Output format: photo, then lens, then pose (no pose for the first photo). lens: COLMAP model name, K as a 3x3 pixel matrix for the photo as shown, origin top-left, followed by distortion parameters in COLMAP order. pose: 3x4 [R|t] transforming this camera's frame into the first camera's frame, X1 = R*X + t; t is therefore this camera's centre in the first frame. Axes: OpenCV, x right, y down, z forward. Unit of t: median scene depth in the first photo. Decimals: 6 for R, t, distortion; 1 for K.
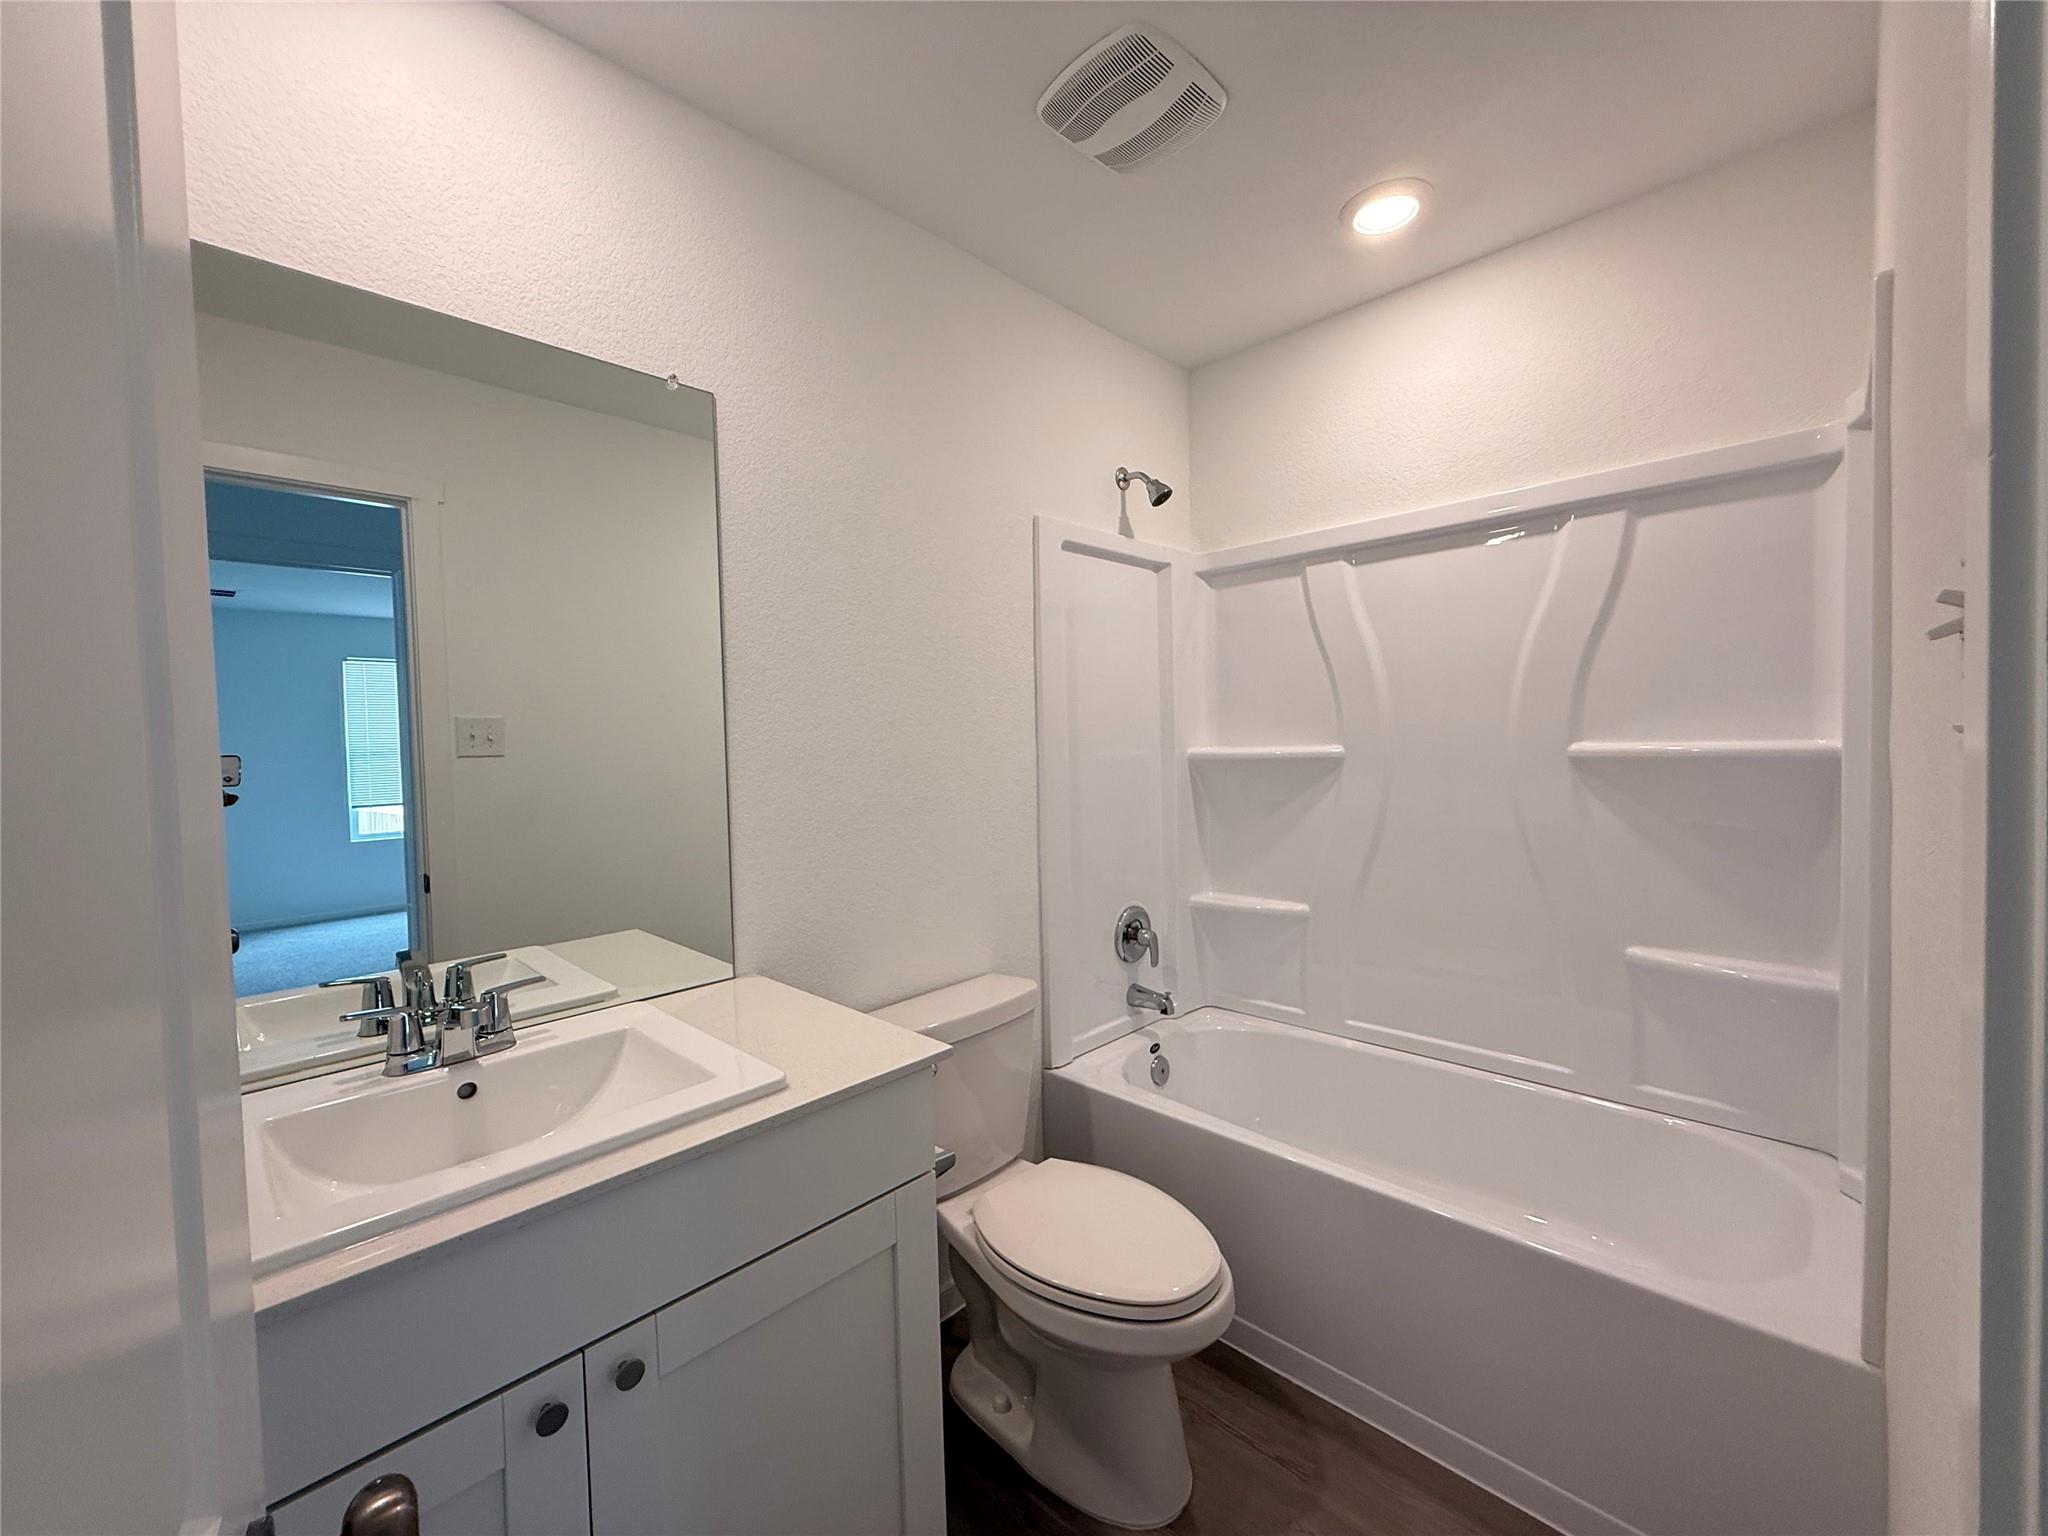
lens RADIAL K [[822.2, 0, 1019.8], [0, 822.2, 765.9], [0, 0, 1]] dist [0.000307, -0.000034]
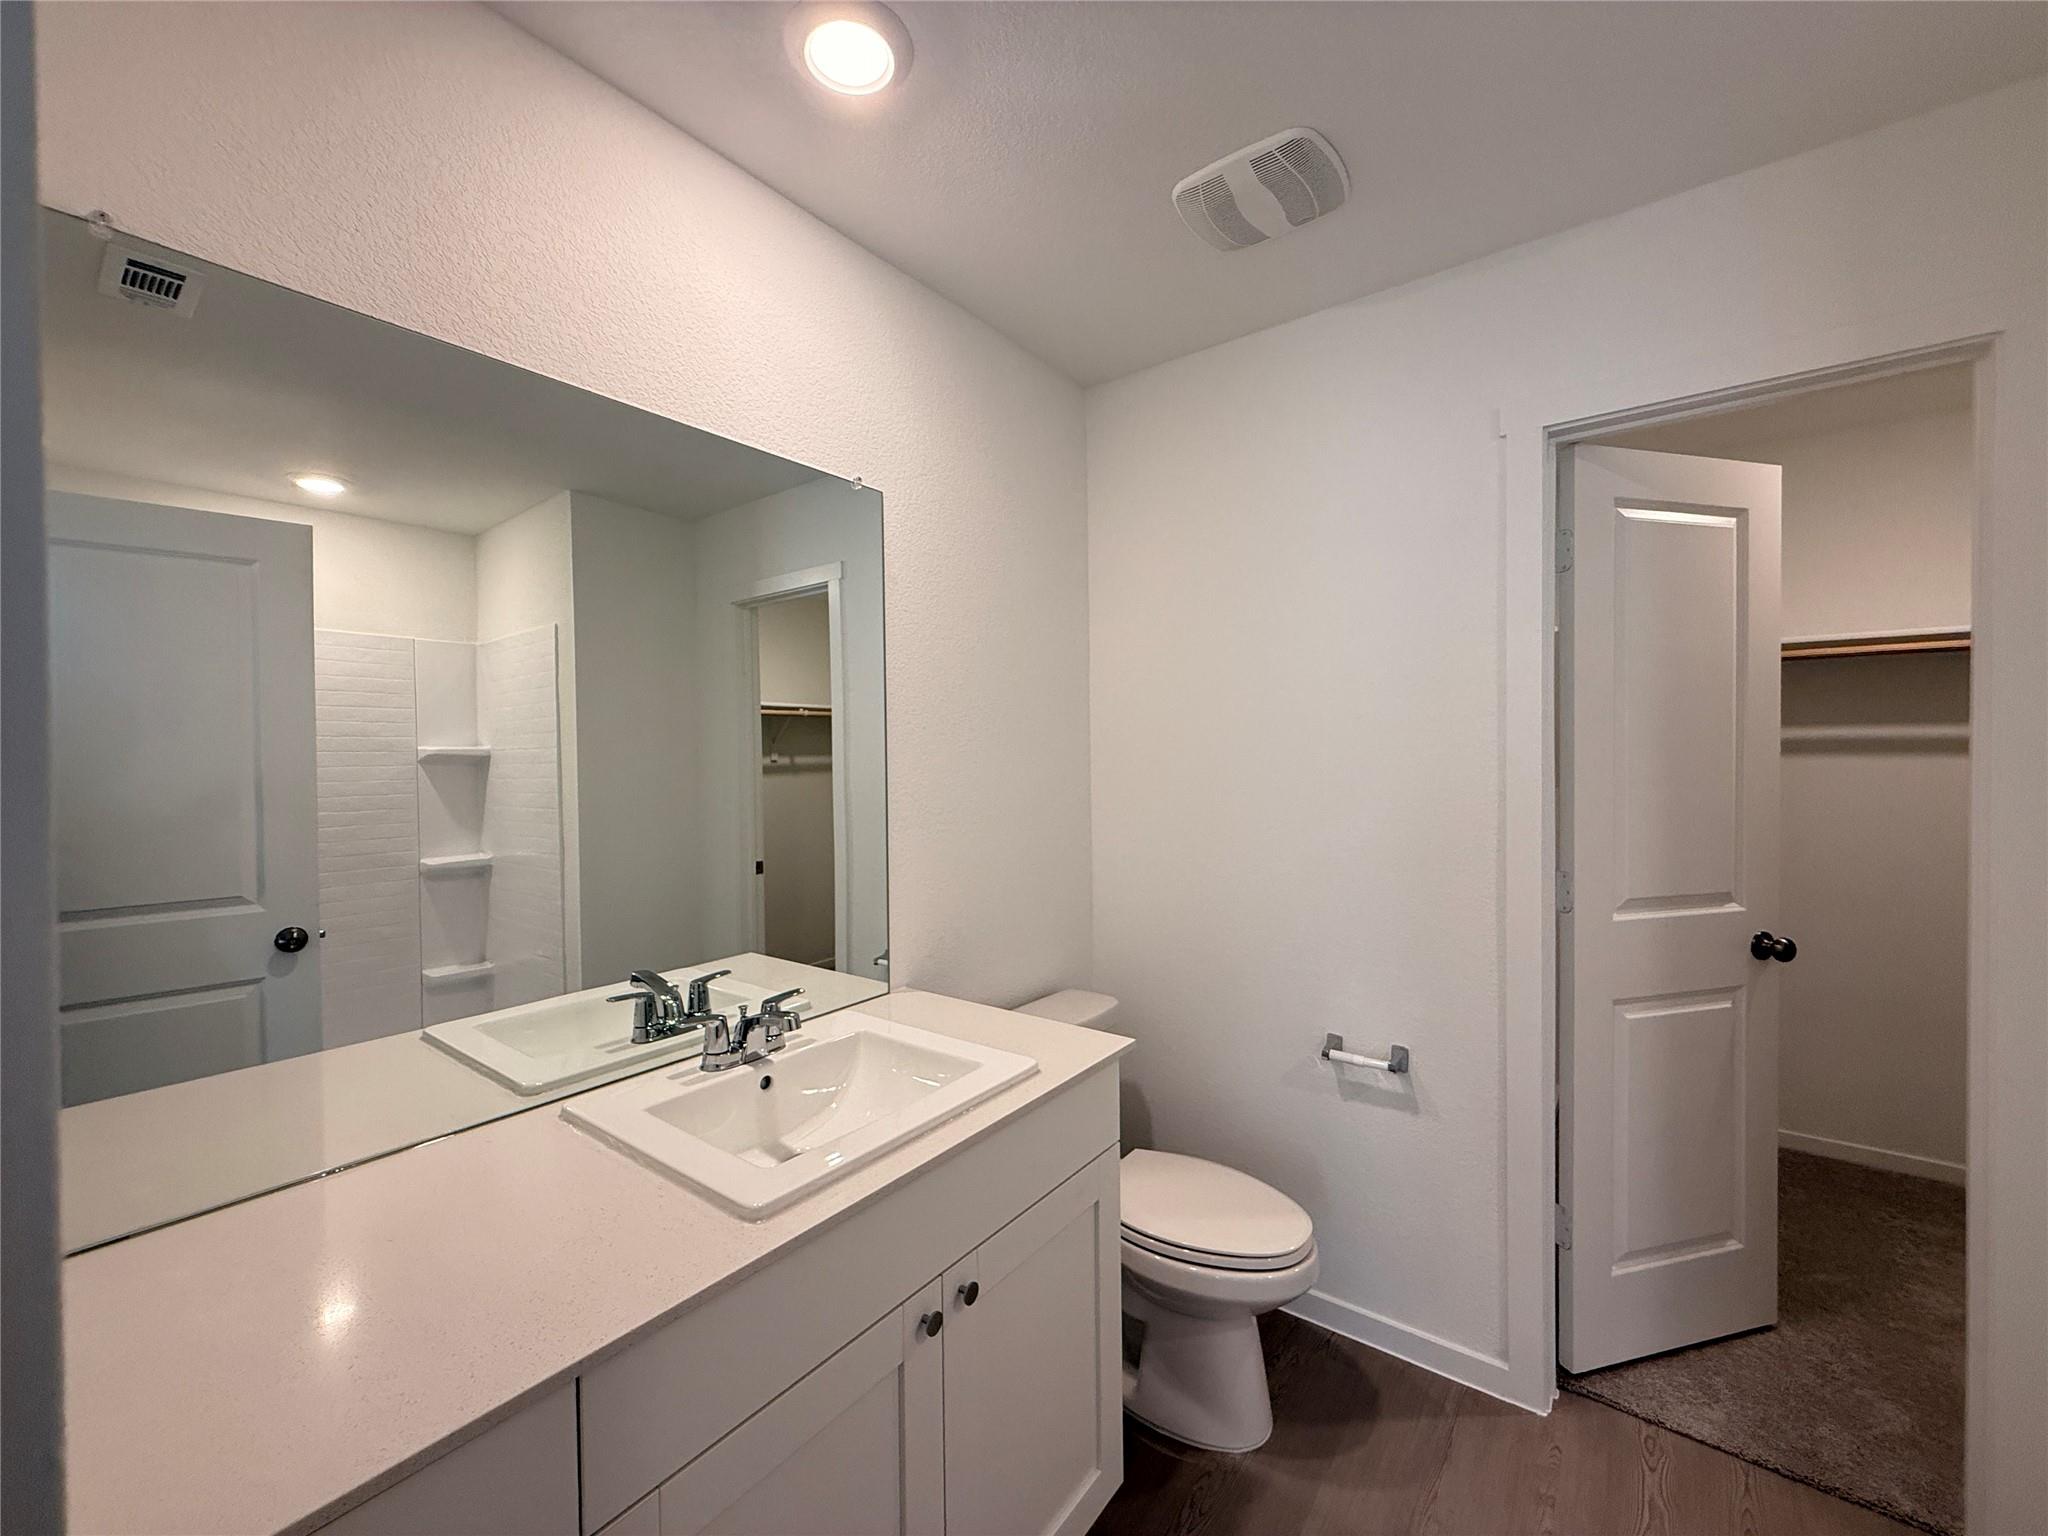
lens RADIAL K [[822.2, 0, 1007.8], [0, 822.2, 763.8], [0, 0, 1]] dist [0.000307, -0.000034]
pose [[0.995184, 0.012315, 0.097244, -0.440812], [-0.008458, 0.999165, -0.039970, -0.028331], [-0.097655, 0.038955, 0.994458, -0.250998]]
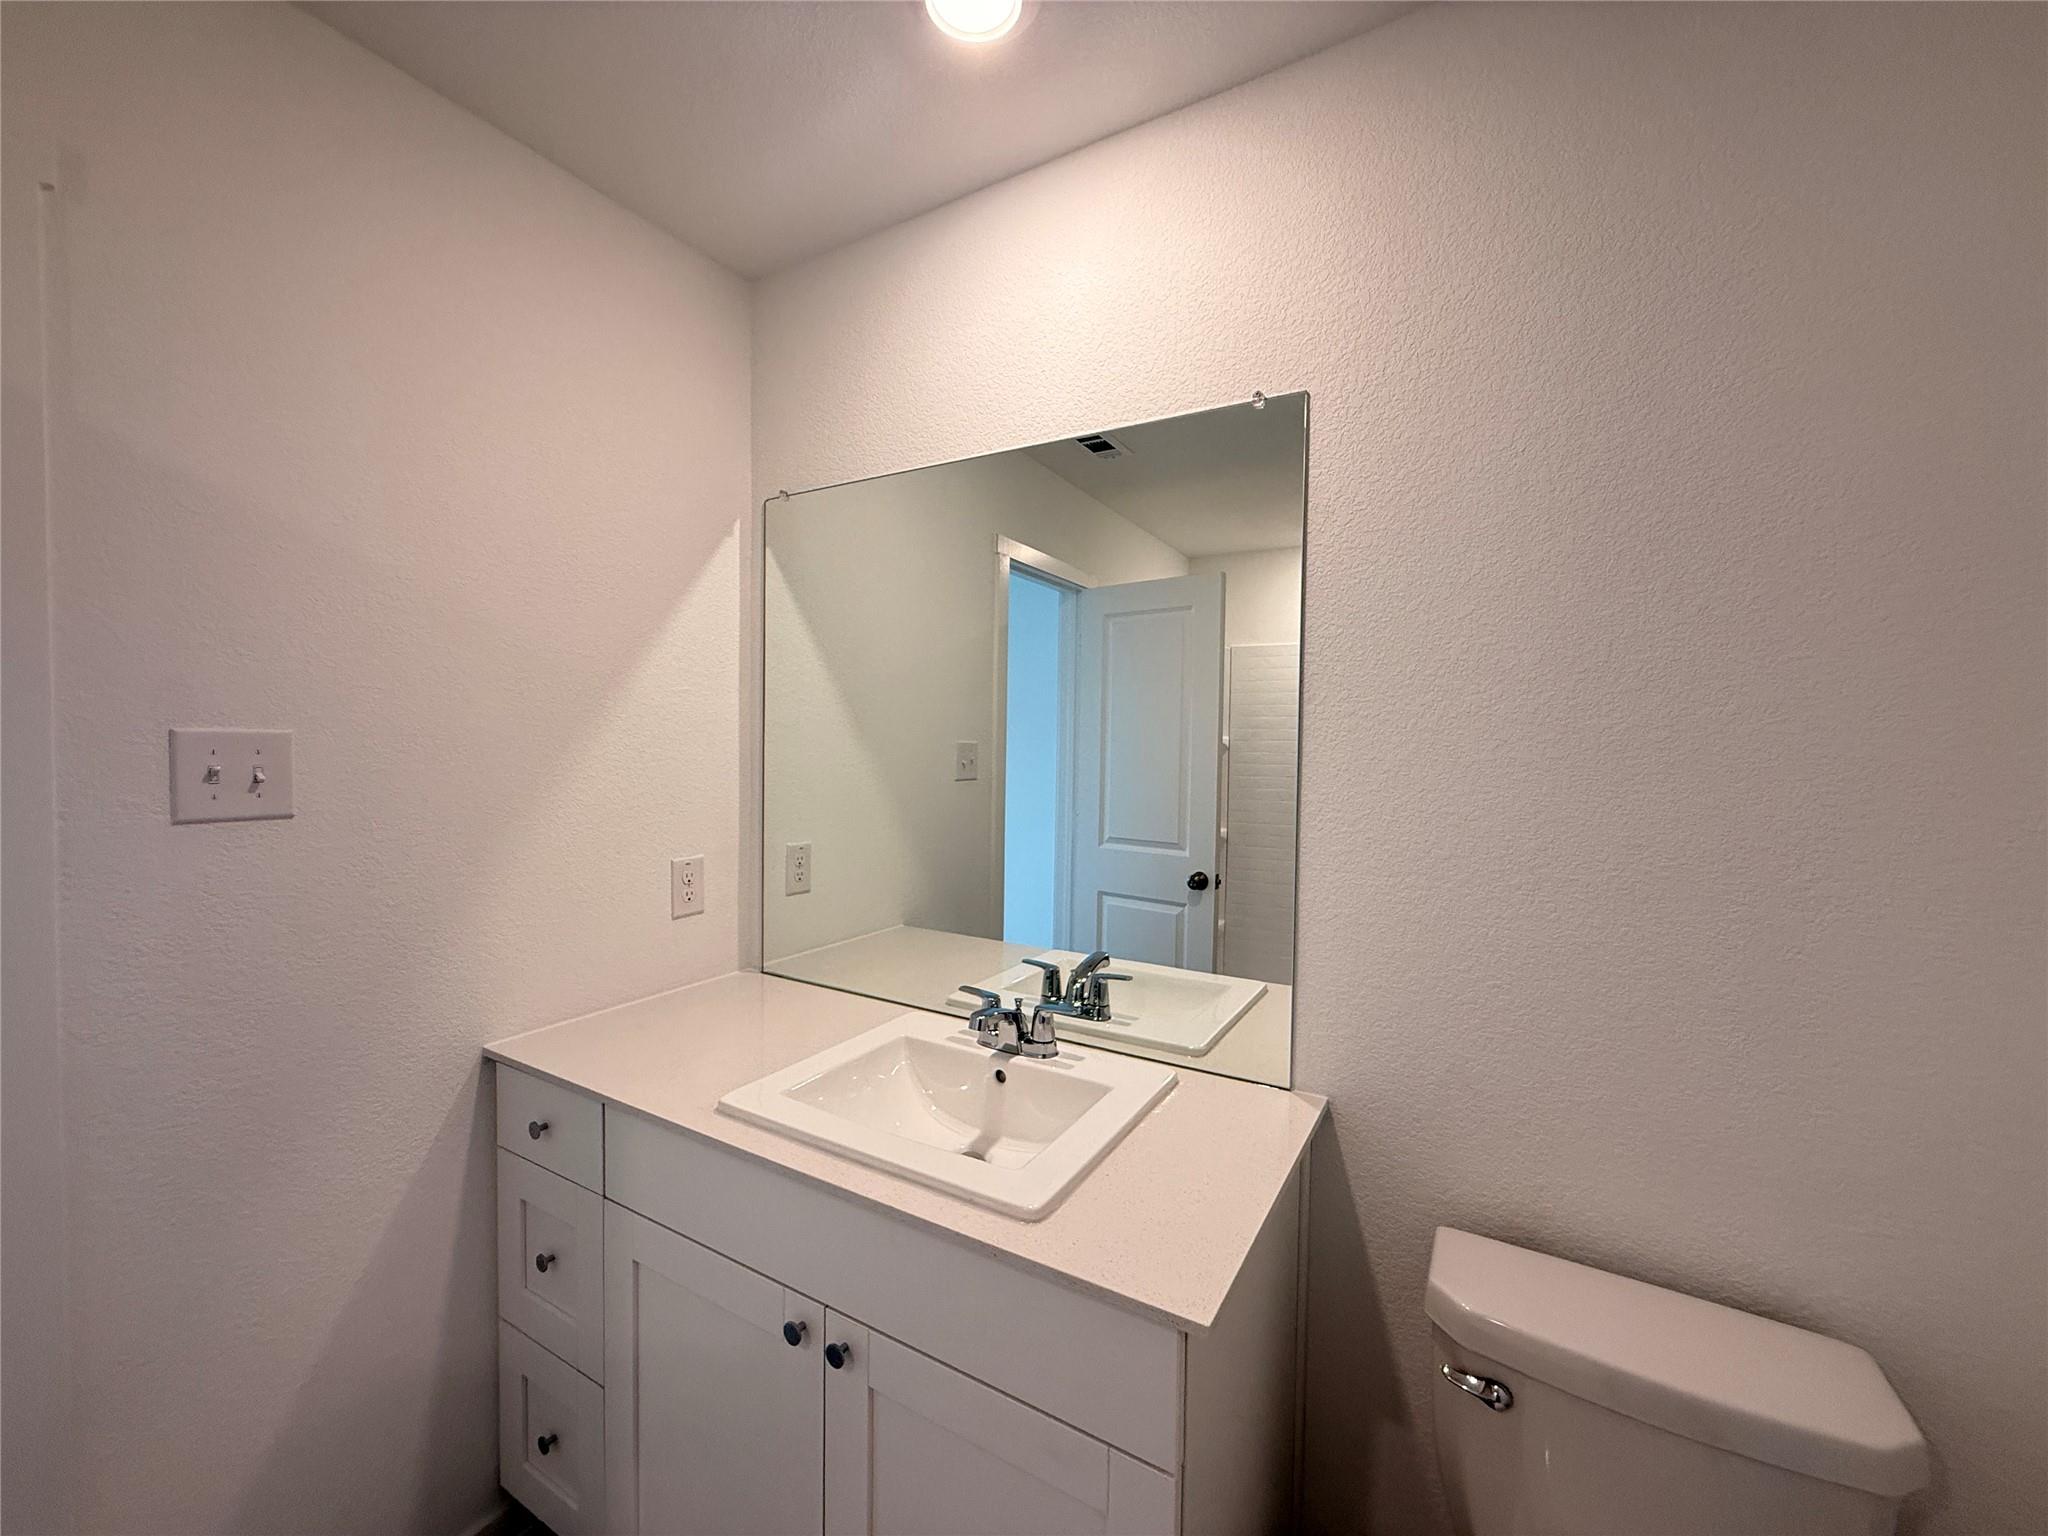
lens RADIAL K [[822.2, 0, 1004.9], [0, 822.2, 759.5], [0, 0, 1]] dist [0.000307, -0.000034]
pose [[0.217360, 0.050586, -0.974780, 0.502588], [-0.066095, 0.997127, 0.037008, -0.124256], [0.973851, 0.056384, 0.220079, 0.711578]]
